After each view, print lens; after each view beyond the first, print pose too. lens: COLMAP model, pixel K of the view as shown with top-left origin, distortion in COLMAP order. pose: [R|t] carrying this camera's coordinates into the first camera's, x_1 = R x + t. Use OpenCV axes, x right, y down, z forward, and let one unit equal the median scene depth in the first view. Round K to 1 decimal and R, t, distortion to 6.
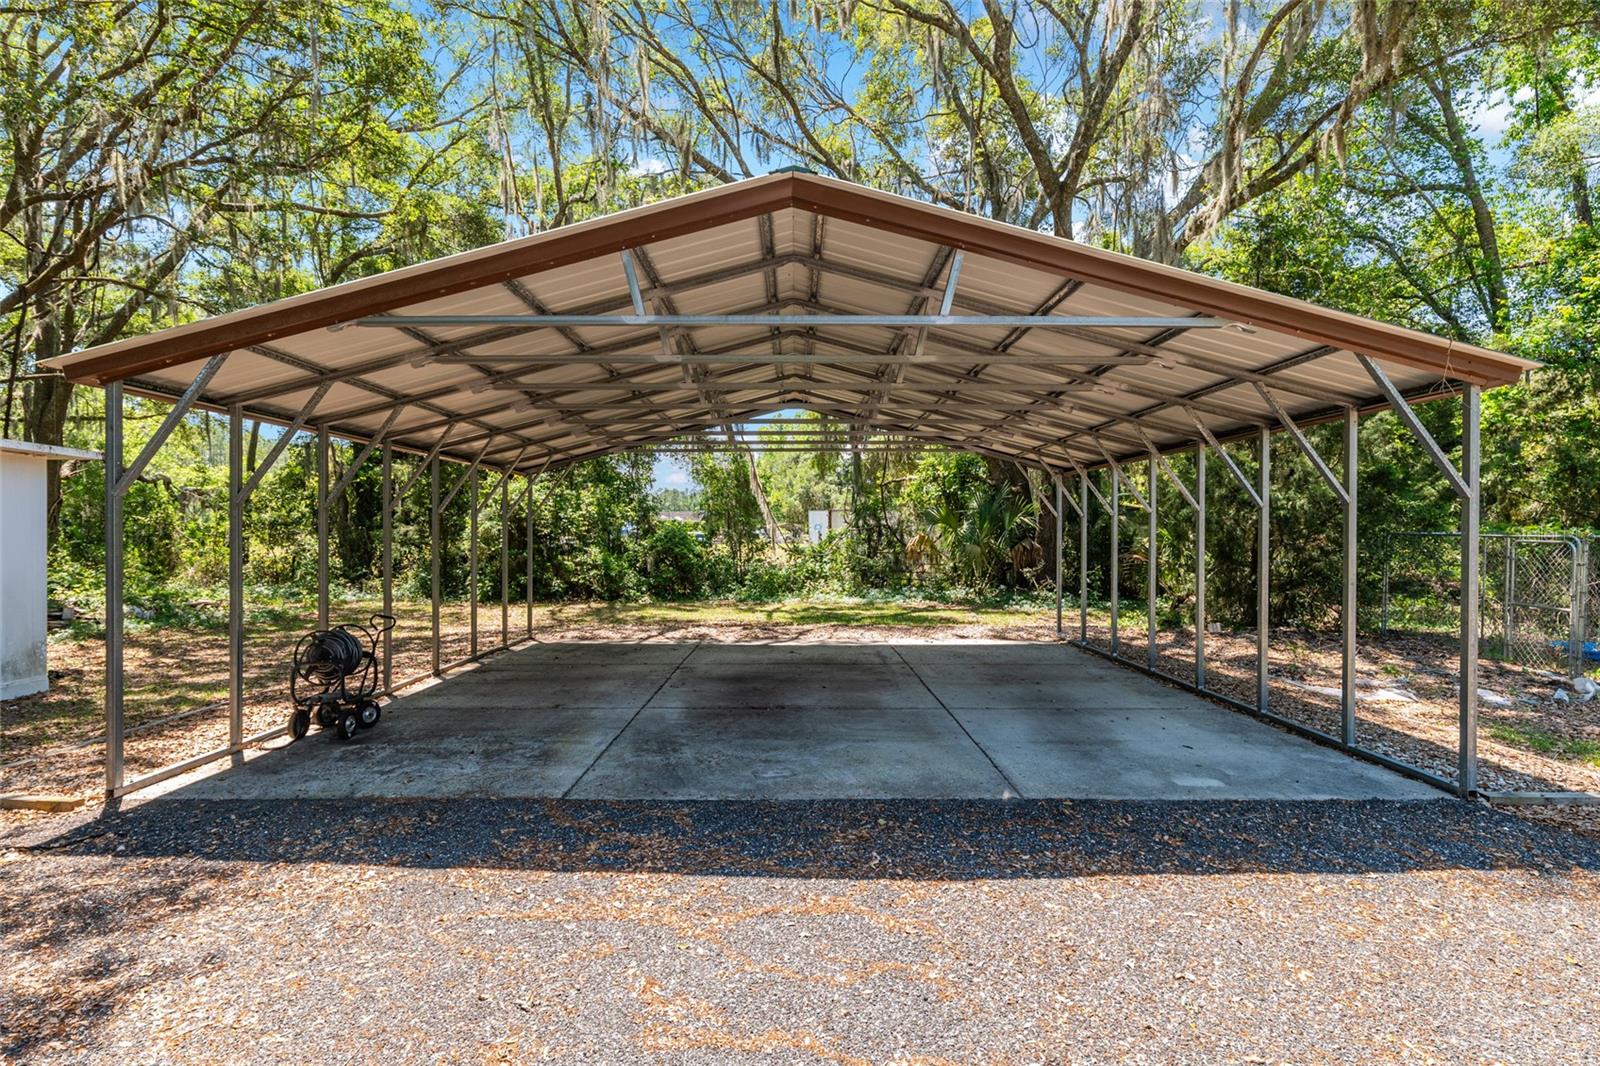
lens RADIAL K [[729.8, 0, 800.0], [0, 729.8, 533.0], [0, 0, 1]] dist [0.000791, -0.000149]
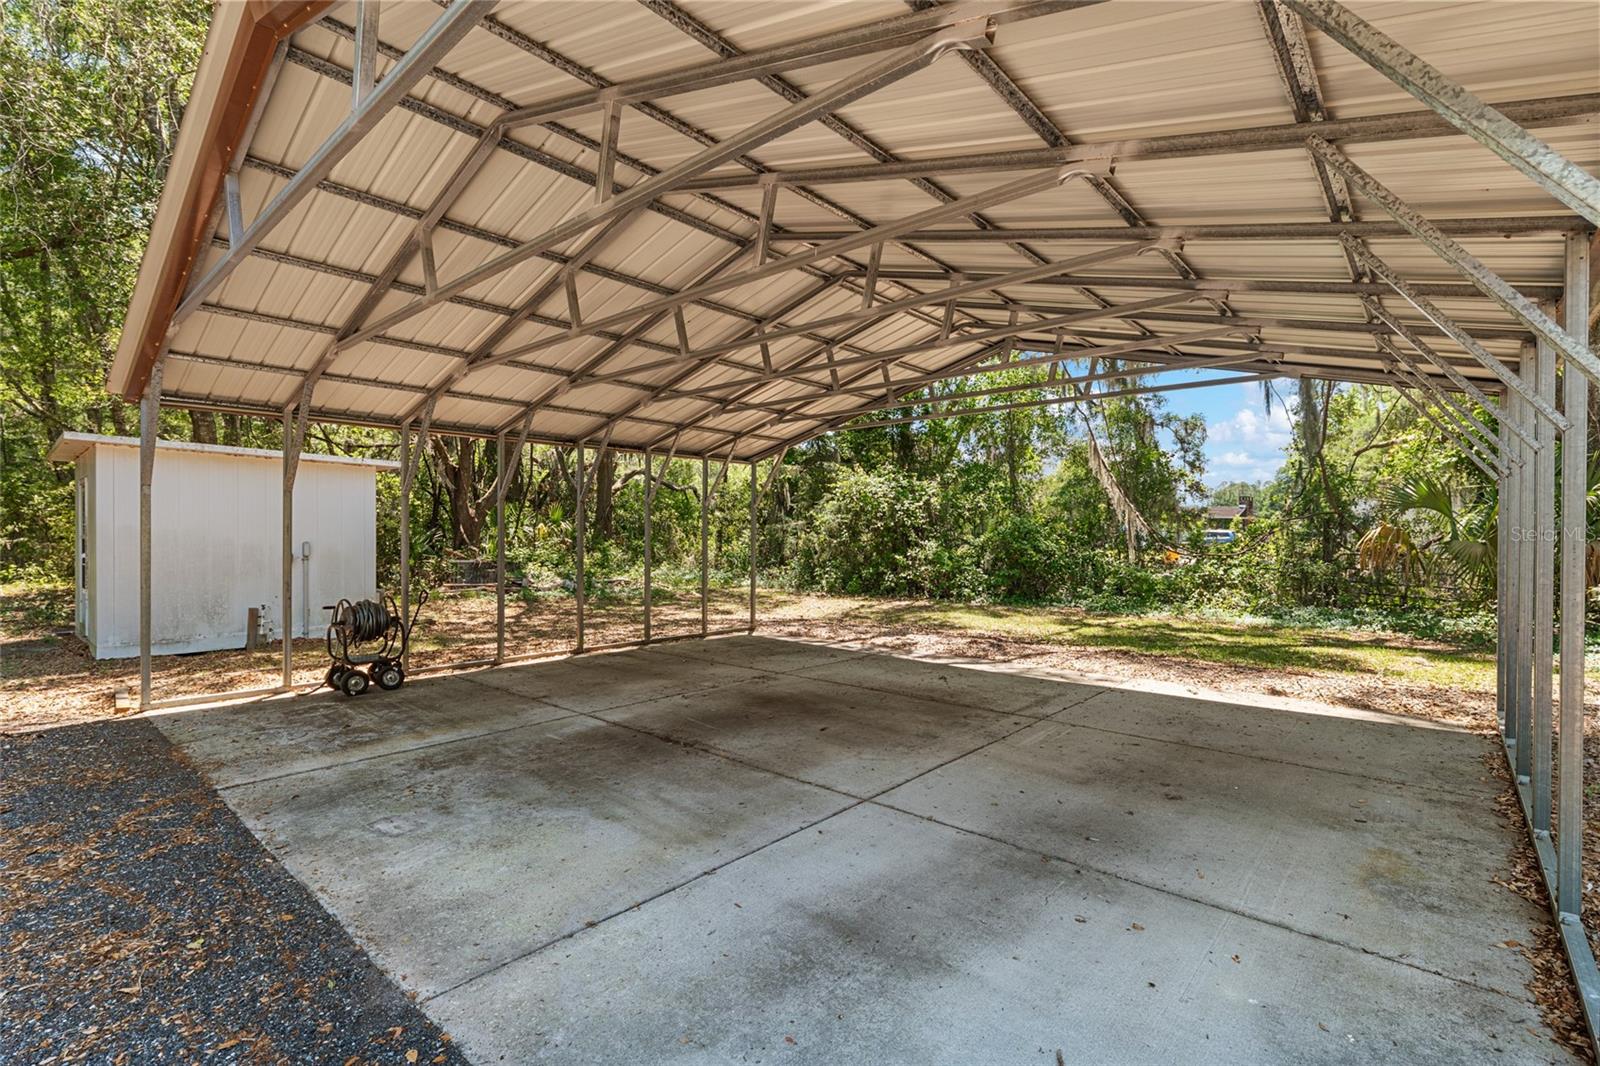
lens RADIAL K [[729.8, 0, 800.0], [0, 729.8, 533.0], [0, 0, 1]] dist [0.000791, -0.000149]
pose [[0.748874, 0.000546, -0.662713, 0.716307], [-0.000813, 1.000000, -0.000095, 0.032627], [0.662712, 0.000610, 0.748874, 0.682588]]
